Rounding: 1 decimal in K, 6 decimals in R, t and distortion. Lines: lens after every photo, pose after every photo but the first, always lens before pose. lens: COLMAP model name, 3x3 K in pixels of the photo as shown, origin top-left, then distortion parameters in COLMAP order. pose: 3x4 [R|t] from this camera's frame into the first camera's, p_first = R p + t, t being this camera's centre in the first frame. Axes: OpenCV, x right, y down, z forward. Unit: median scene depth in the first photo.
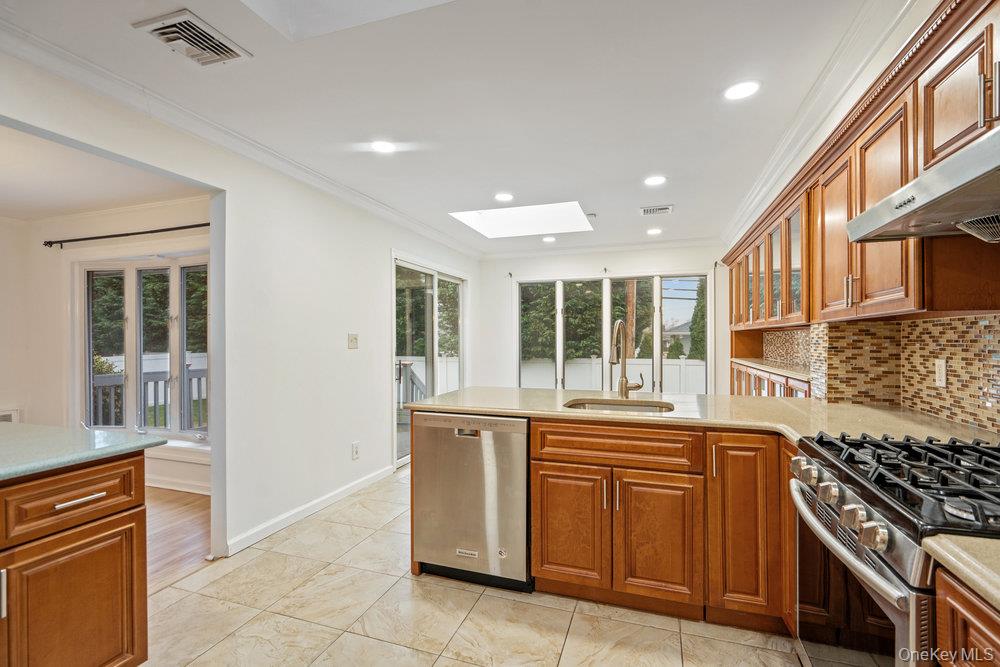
lens RADIAL K [[453.0, 0, 497.4], [0, 453.0, 337.1], [0, 0, 1]] dist [-0.001007, 0.000330]
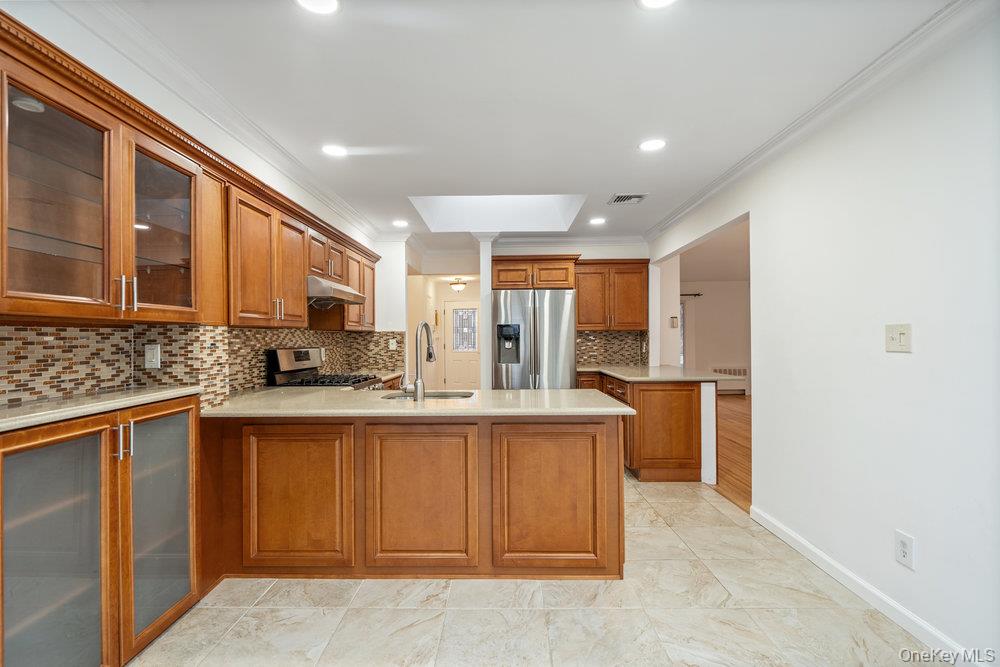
lens RADIAL K [[453.0, 0, 497.4], [0, 453.0, 337.1], [0, 0, 1]] dist [-0.001007, 0.000330]
pose [[-0.947809, 0.011199, -0.318643, 0.320124], [0.013149, 0.999906, -0.003970, 0.003374], [0.318568, -0.007953, -0.947867, 1.479375]]
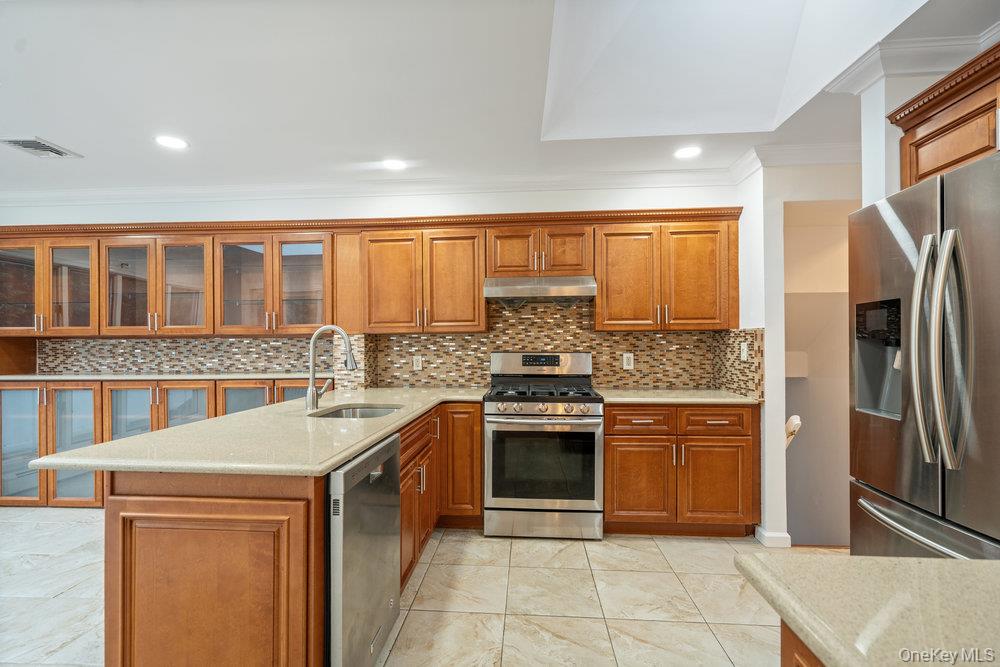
lens RADIAL K [[457.7, 0, 496.5], [0, 457.7, 342.7], [0, 0, 1]] dist [-0.000125, 0.000499]
pose [[-0.263711, 0.008659, 0.964563, -0.546415], [0.003911, 0.999961, -0.007907, 0.005526], [-0.964594, 0.001688, -0.263734, 0.663481]]
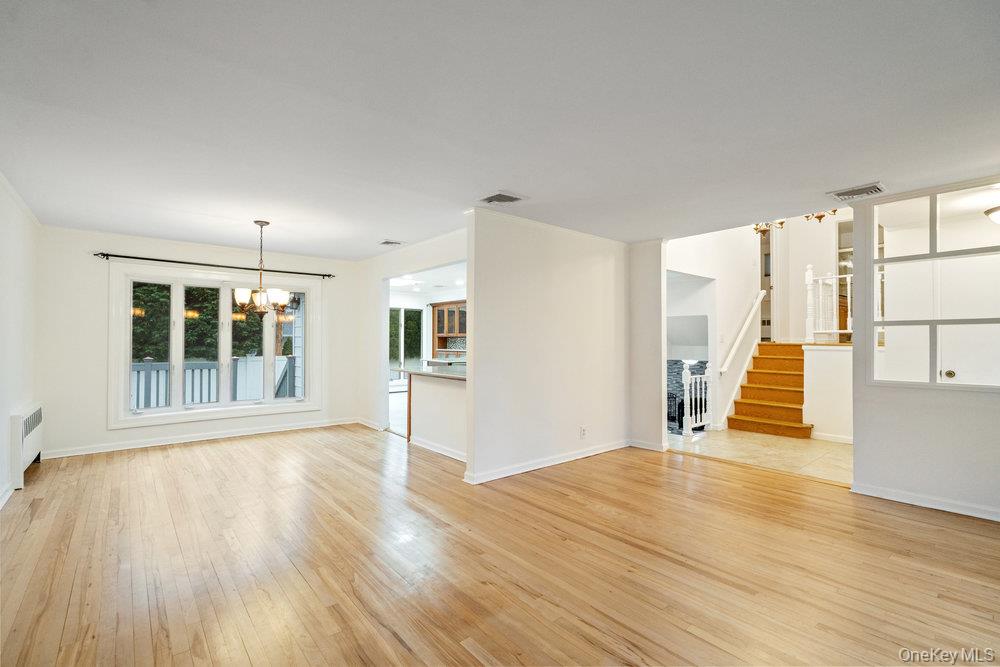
lens RADIAL K [[451.9, 0, 498.0], [0, 451.9, 334.5], [0, 0, 1]] dist [0.000030, 0.000215]
pose [[0.509620, 0.016283, 0.860245, -1.864638], [-0.008266, 0.999867, -0.014029, 0.005321], [-0.860360, 0.000039, 0.509687, -0.588712]]
